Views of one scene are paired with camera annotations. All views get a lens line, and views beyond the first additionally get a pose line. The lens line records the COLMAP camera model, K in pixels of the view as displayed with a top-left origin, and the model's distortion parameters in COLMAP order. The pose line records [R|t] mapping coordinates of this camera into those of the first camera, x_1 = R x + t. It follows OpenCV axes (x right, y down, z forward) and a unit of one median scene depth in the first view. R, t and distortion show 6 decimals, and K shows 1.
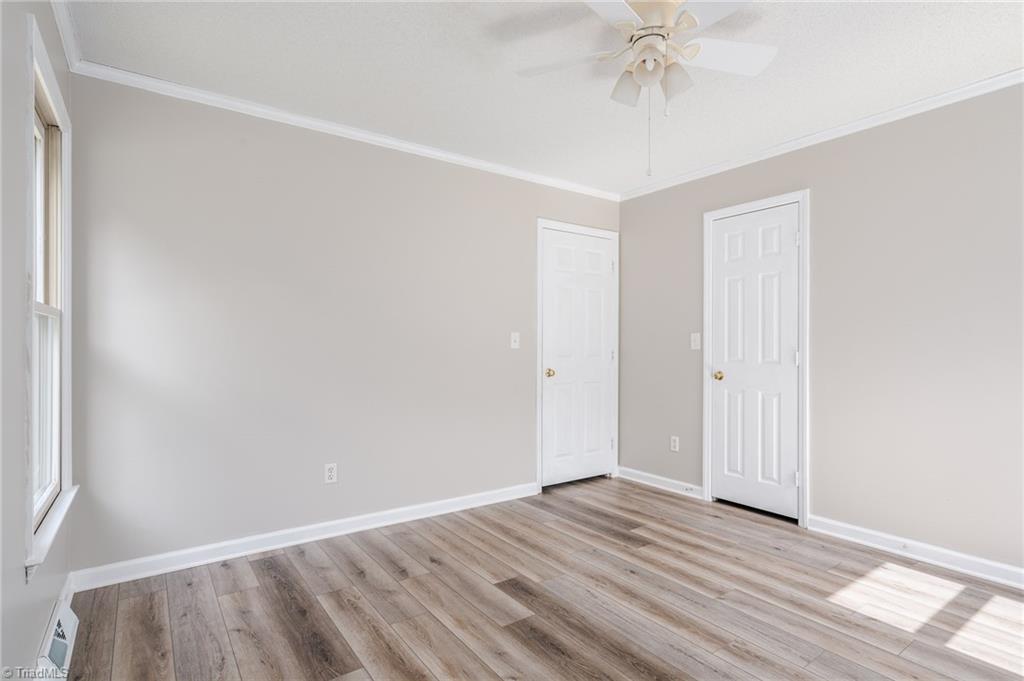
lens RADIAL K [[507.3, 0, 510.6], [0, 507.3, 342.8], [0, 0, 1]] dist [0.000485, 0.000607]
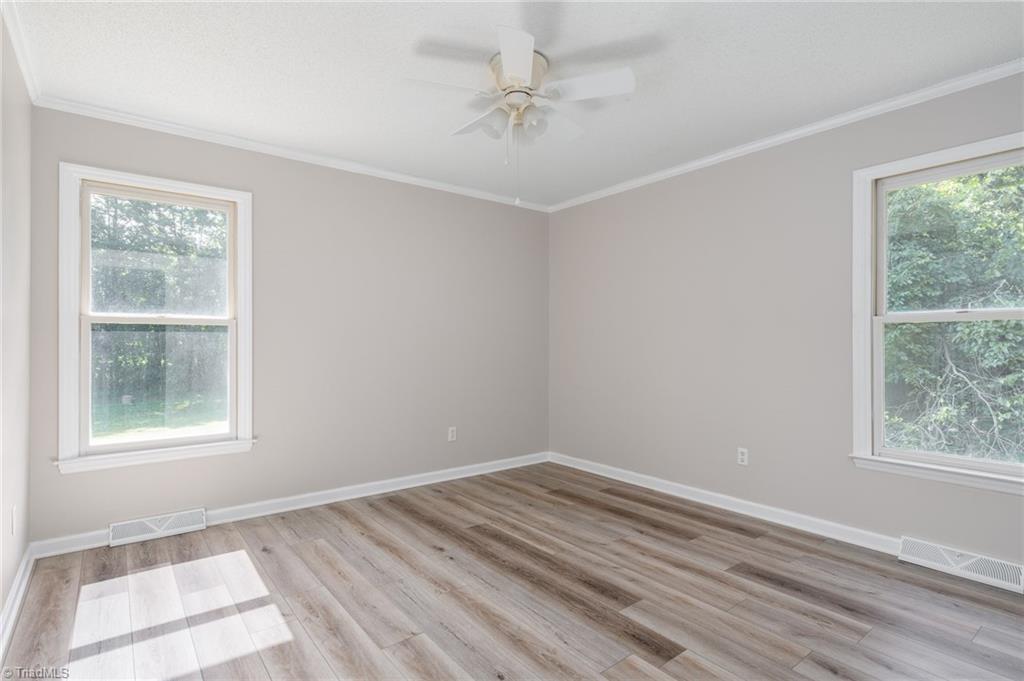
lens RADIAL K [[507.3, 0, 513.2], [0, 507.3, 340.8], [0, 0, 1]] dist [0.000485, 0.000607]
pose [[-0.998663, 0.001464, -0.051682, 0.316247], [0.001957, 0.999953, -0.009496, 0.011239], [0.051665, -0.009585, -0.998618, 2.057718]]
